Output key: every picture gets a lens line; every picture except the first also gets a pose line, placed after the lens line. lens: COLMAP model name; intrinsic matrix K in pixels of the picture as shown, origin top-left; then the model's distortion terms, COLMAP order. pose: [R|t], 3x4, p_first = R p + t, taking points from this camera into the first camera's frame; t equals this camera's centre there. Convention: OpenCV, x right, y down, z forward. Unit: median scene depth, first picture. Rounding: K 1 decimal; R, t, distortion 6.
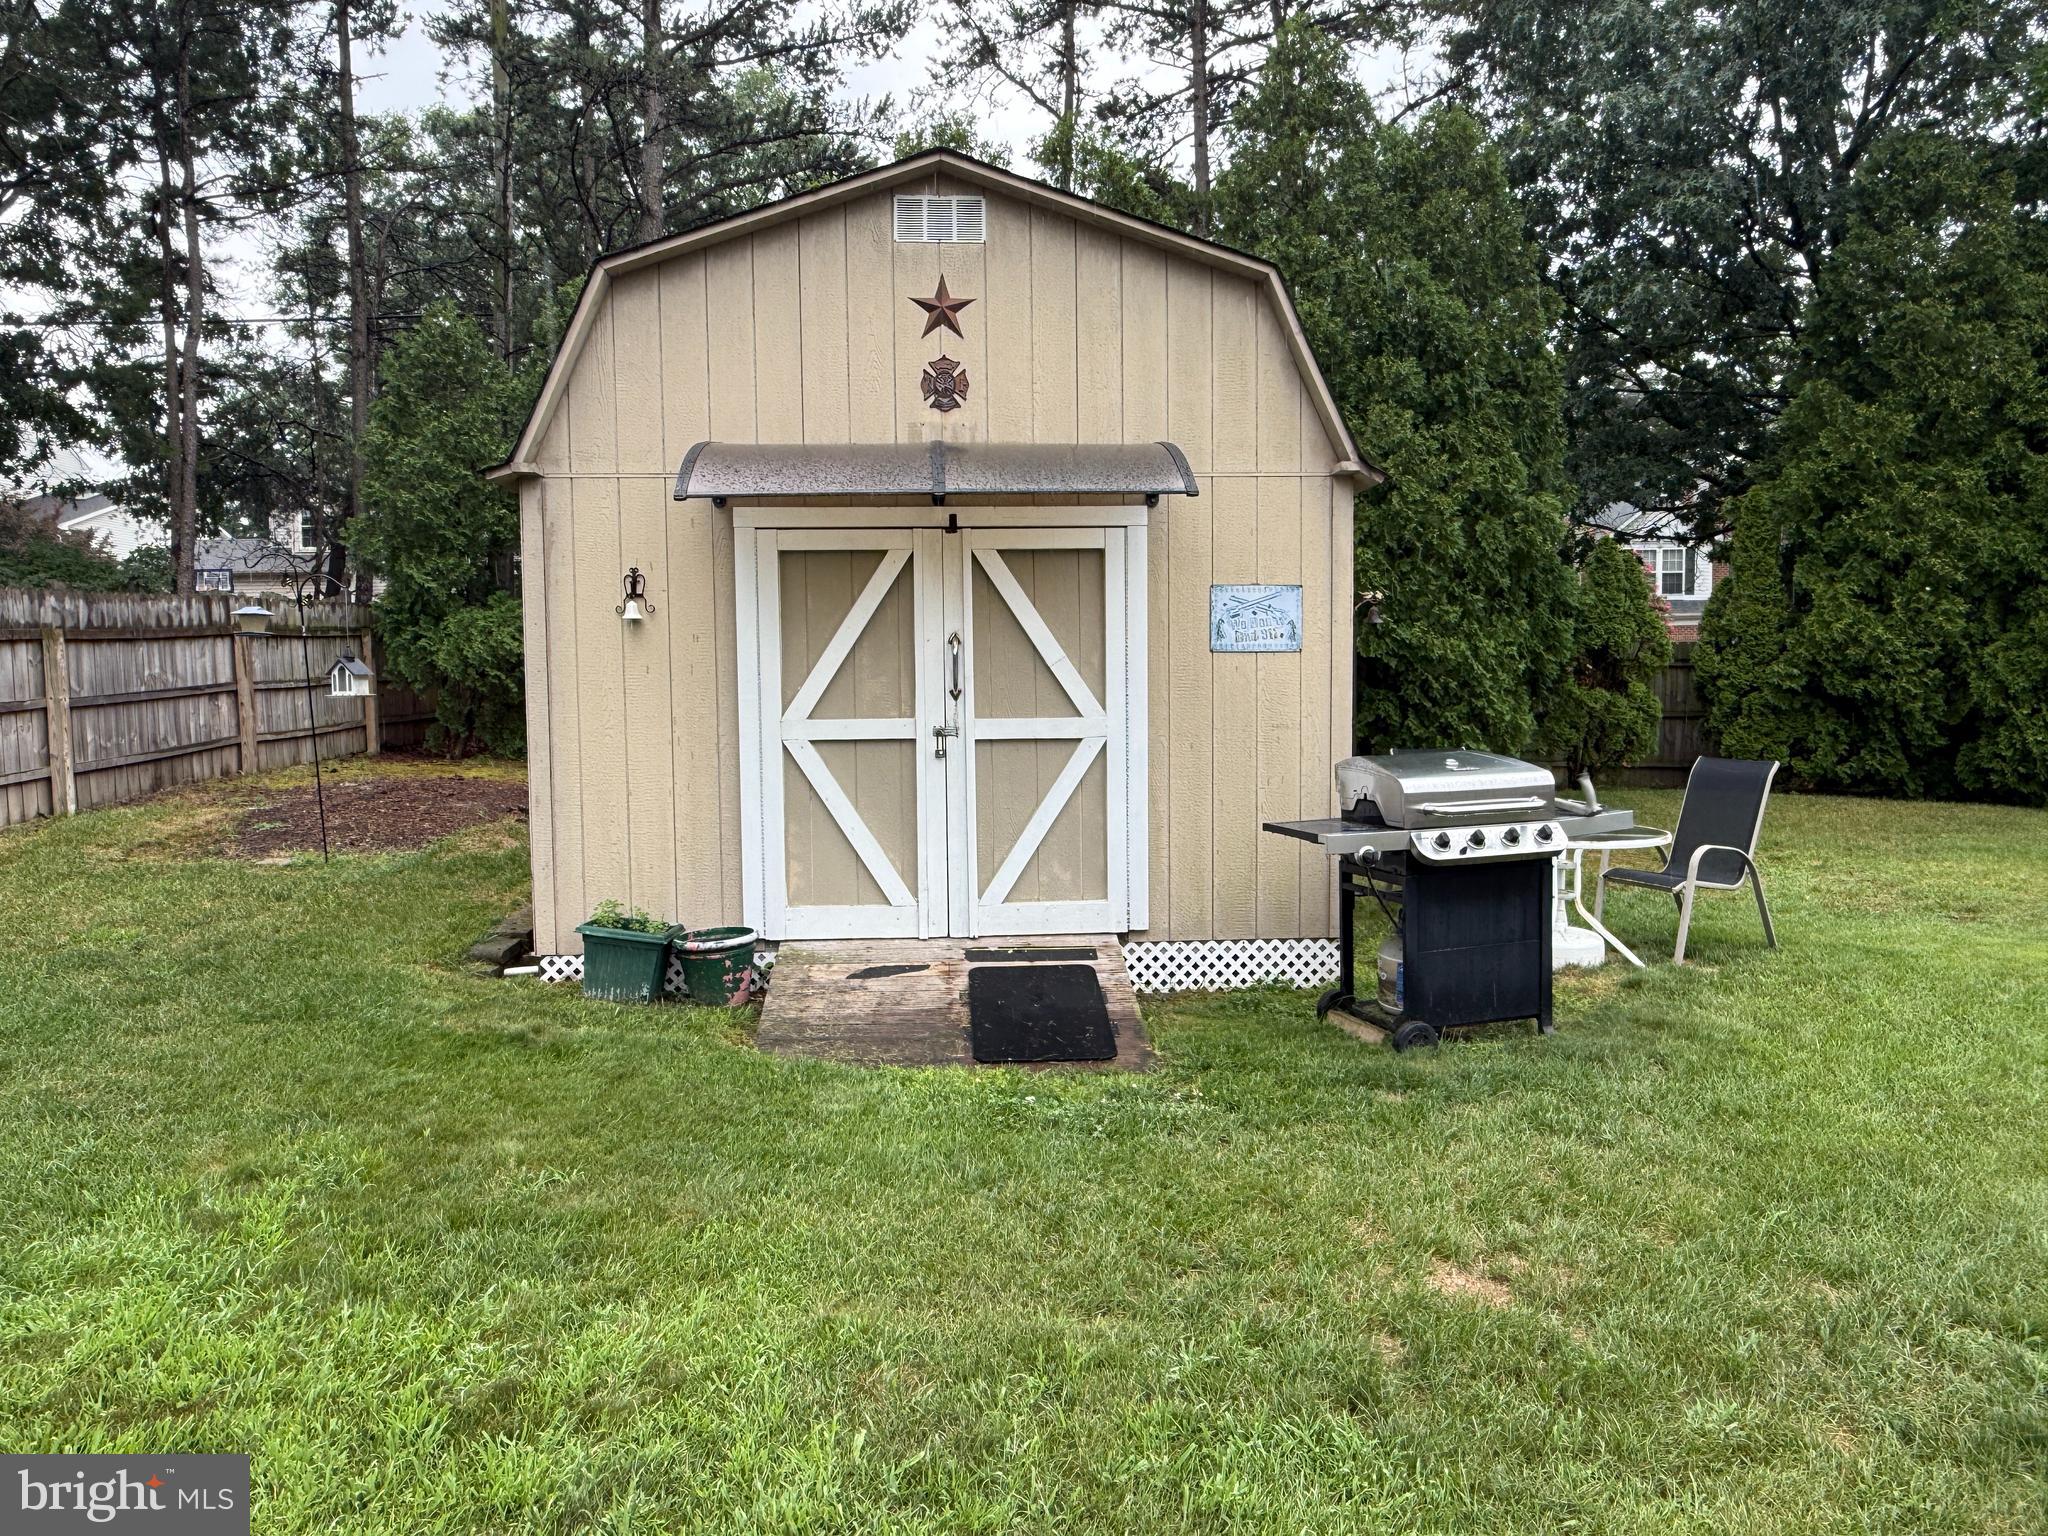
lens RADIAL K [[1357.7, 0, 1024.0], [0, 1357.7, 768.0], [0, 0, 1]] dist [0.001007, 0.040393]
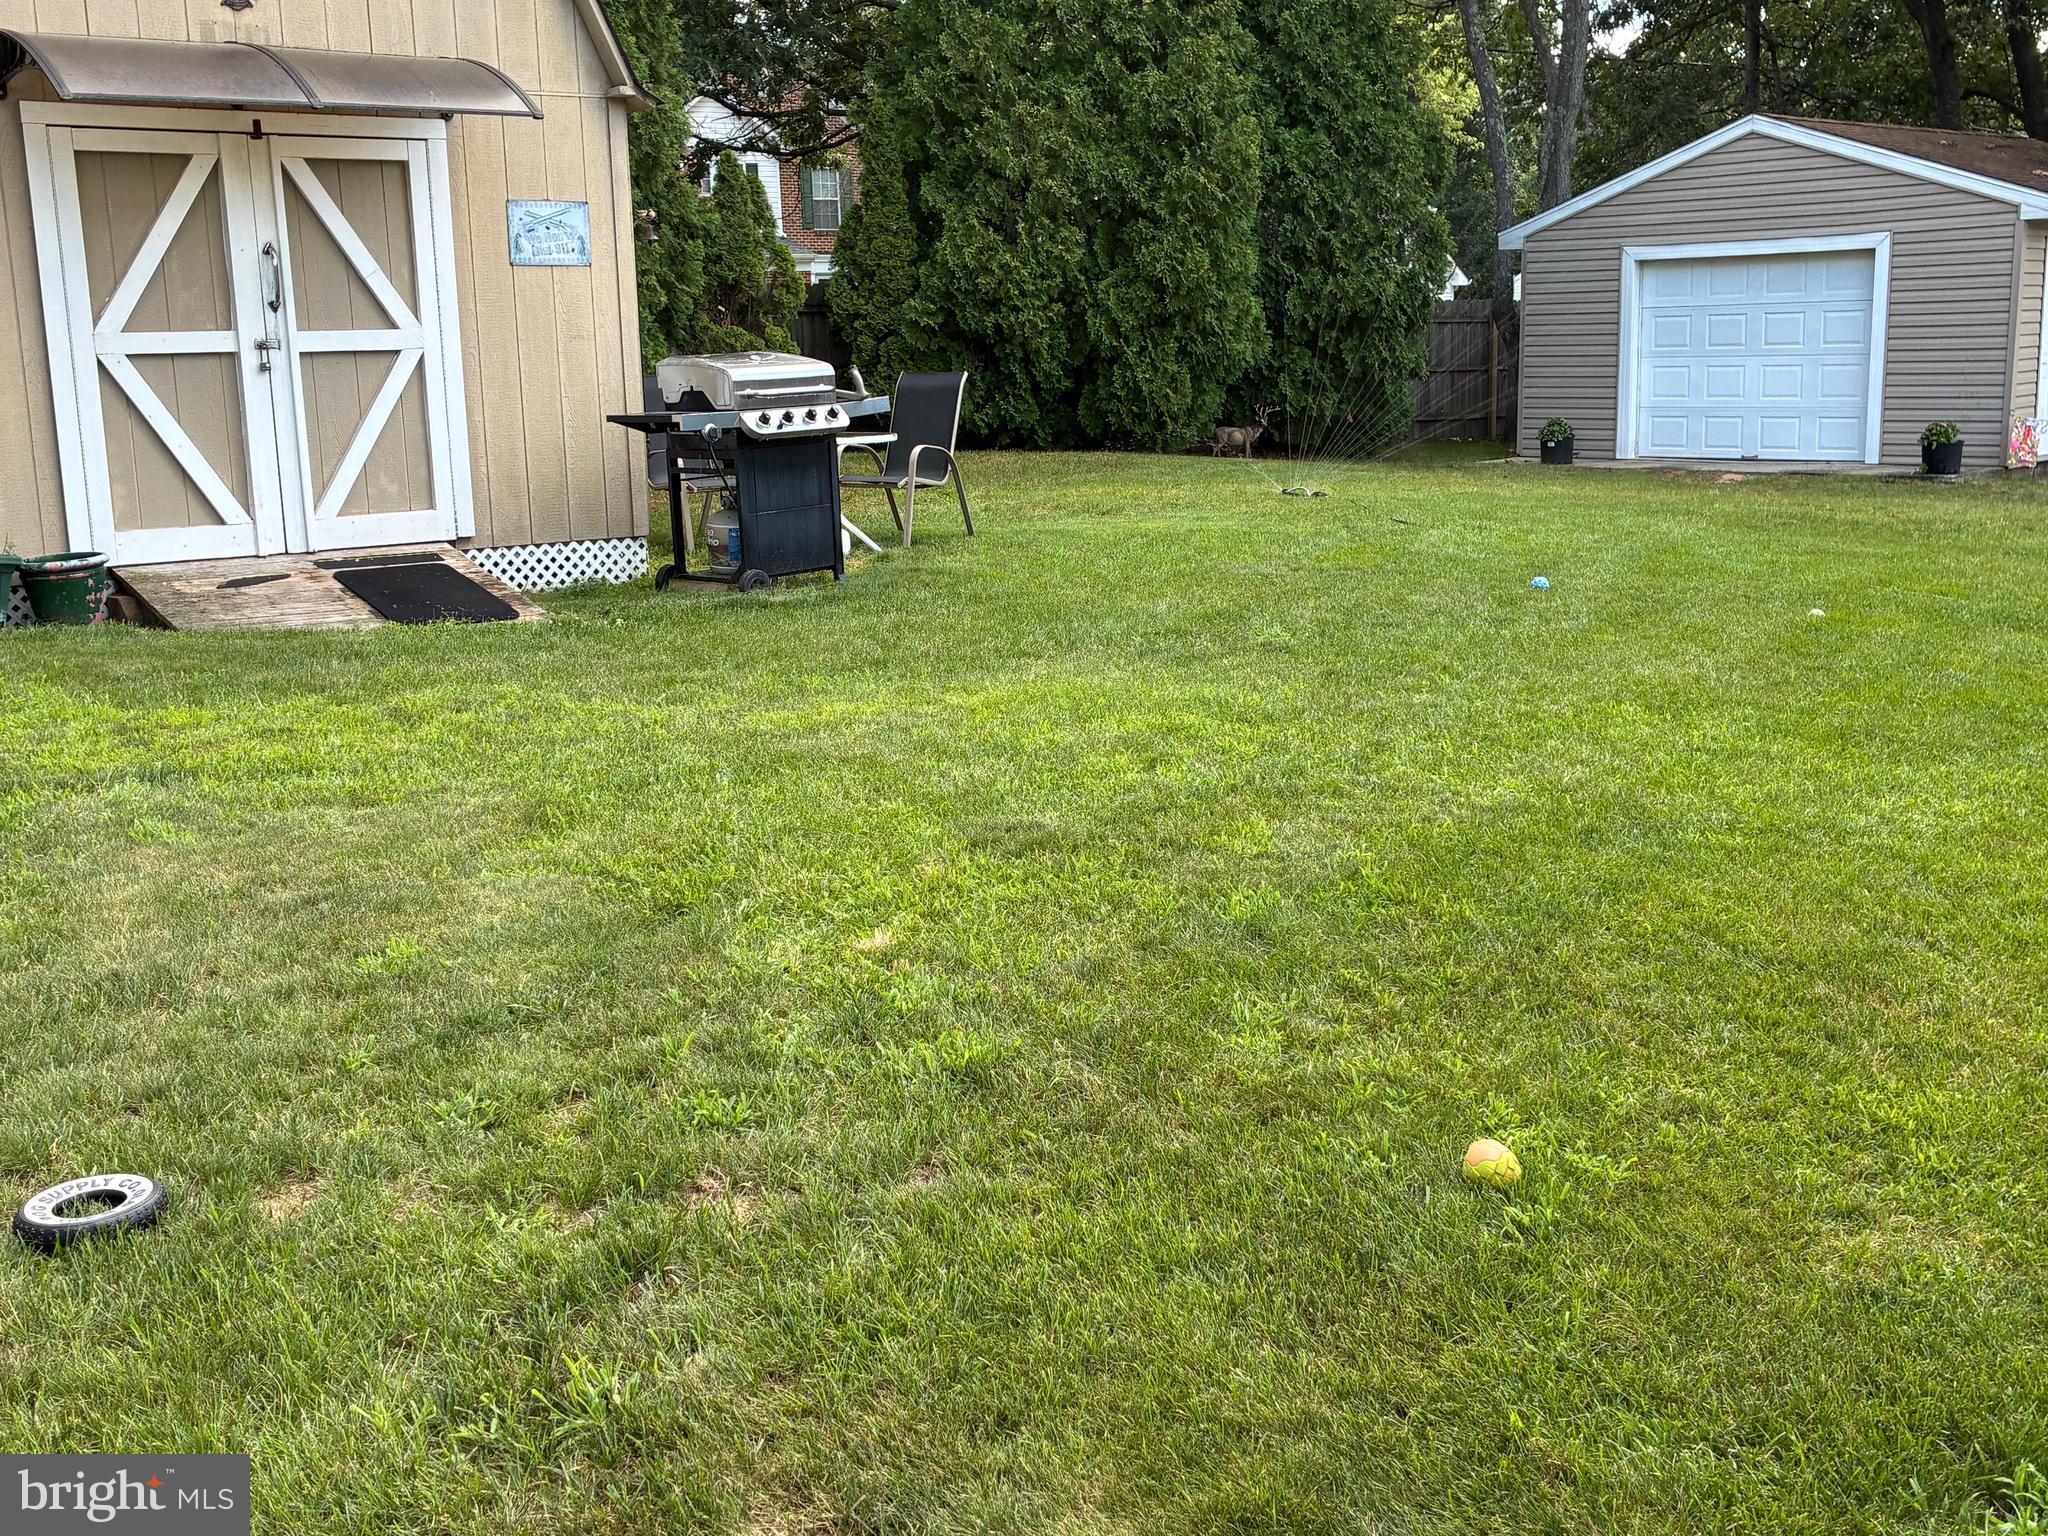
lens RADIAL K [[2456.6, 0, 1024.0], [0, 2456.6, 768.0], [0, 0, 1]] dist [0.097883, -0.014561]
pose [[0.833960, -0.109297, 0.540893, -0.611440], [0.057132, 0.992023, 0.112368, 0.107496], [-0.548859, -0.062808, 0.833552, -0.837899]]
